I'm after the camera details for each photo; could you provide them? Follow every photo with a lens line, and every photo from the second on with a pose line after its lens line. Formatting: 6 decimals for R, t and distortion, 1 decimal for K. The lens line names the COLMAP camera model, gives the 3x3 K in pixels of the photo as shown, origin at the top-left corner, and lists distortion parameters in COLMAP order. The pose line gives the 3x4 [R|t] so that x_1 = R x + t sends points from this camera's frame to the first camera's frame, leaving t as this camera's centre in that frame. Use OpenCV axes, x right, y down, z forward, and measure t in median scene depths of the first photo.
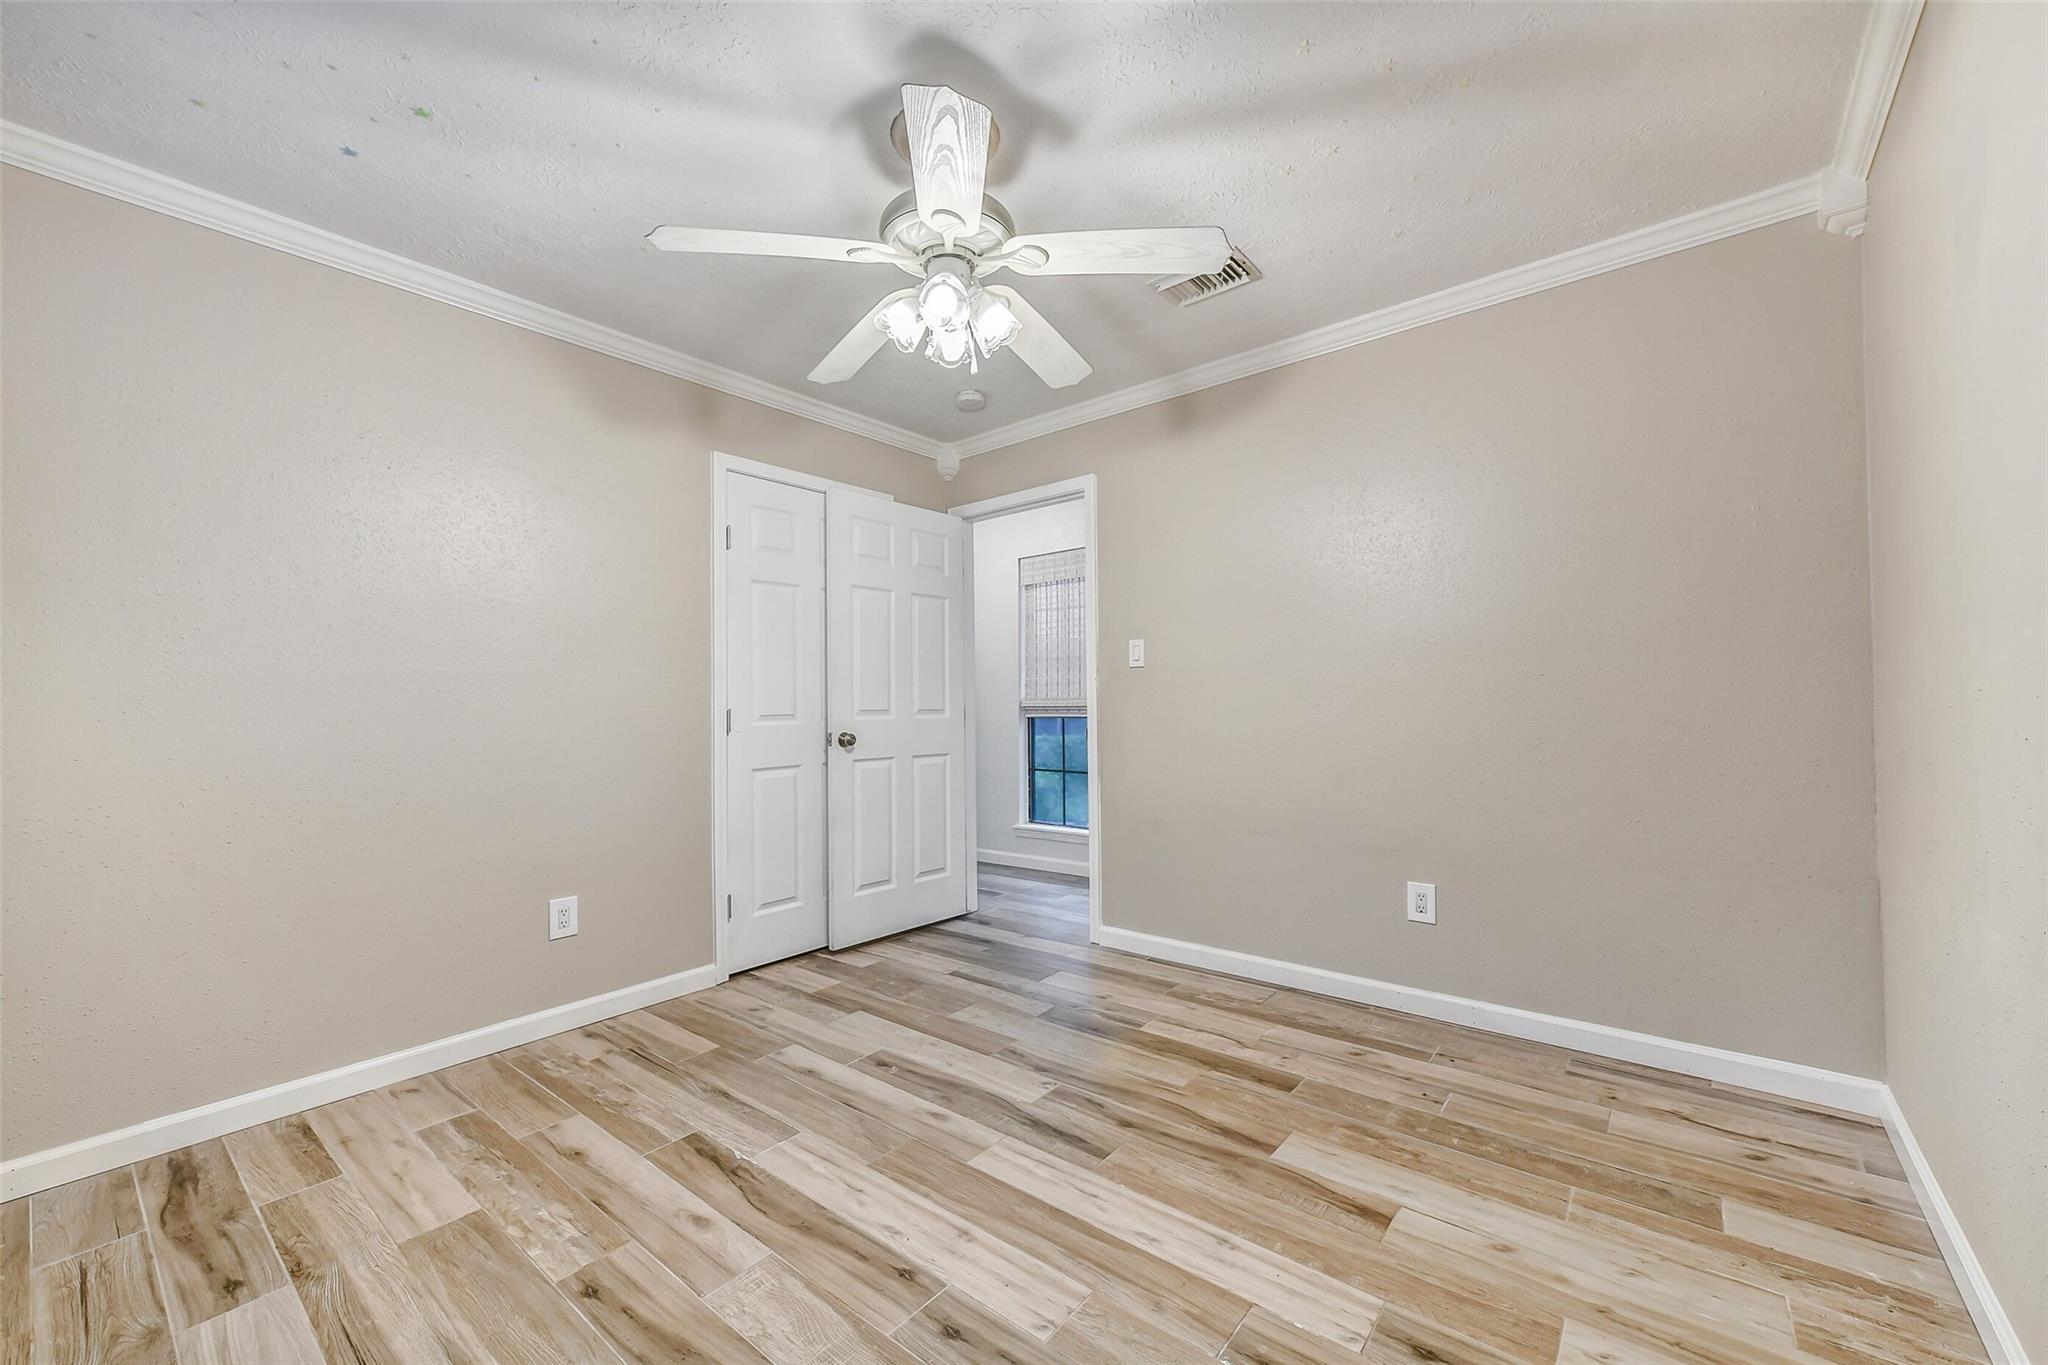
lens RADIAL K [[808.3, 0, 1027.4], [0, 808.3, 685.0], [0, 0, 1]] dist [0.009354, -0.000385]
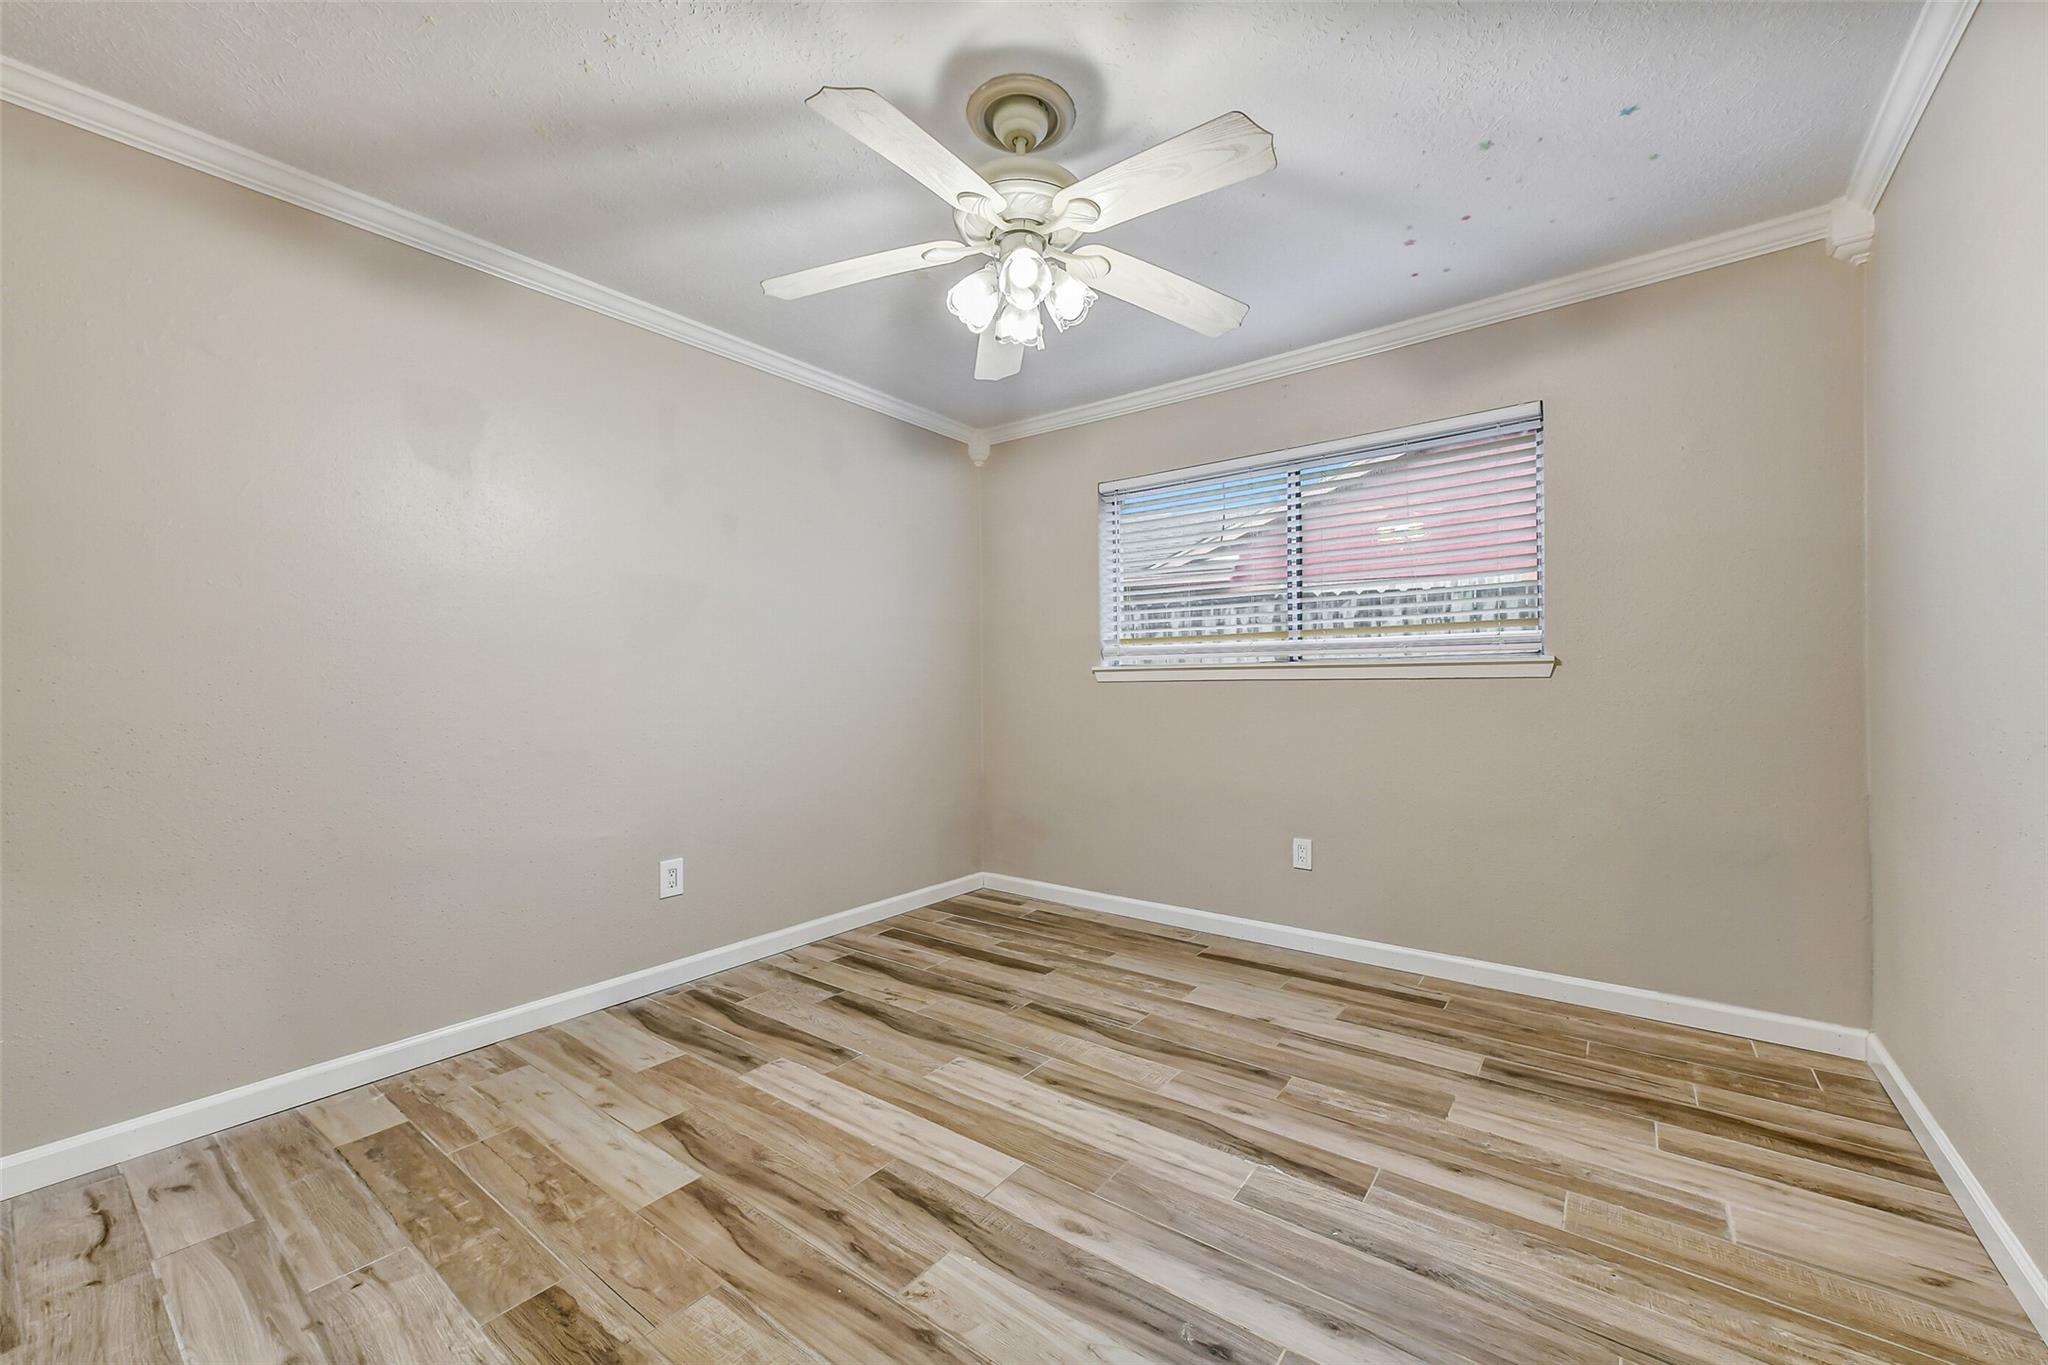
lens RADIAL K [[808.3, 0, 1027.4], [0, 808.3, 685.0], [0, 0, 1]] dist [0.009354, -0.000385]
pose [[-0.999015, 0.022202, -0.038409, -0.054053], [0.023145, 0.999437, -0.024285, 0.047062], [0.037848, -0.025150, -0.998967, 1.989296]]
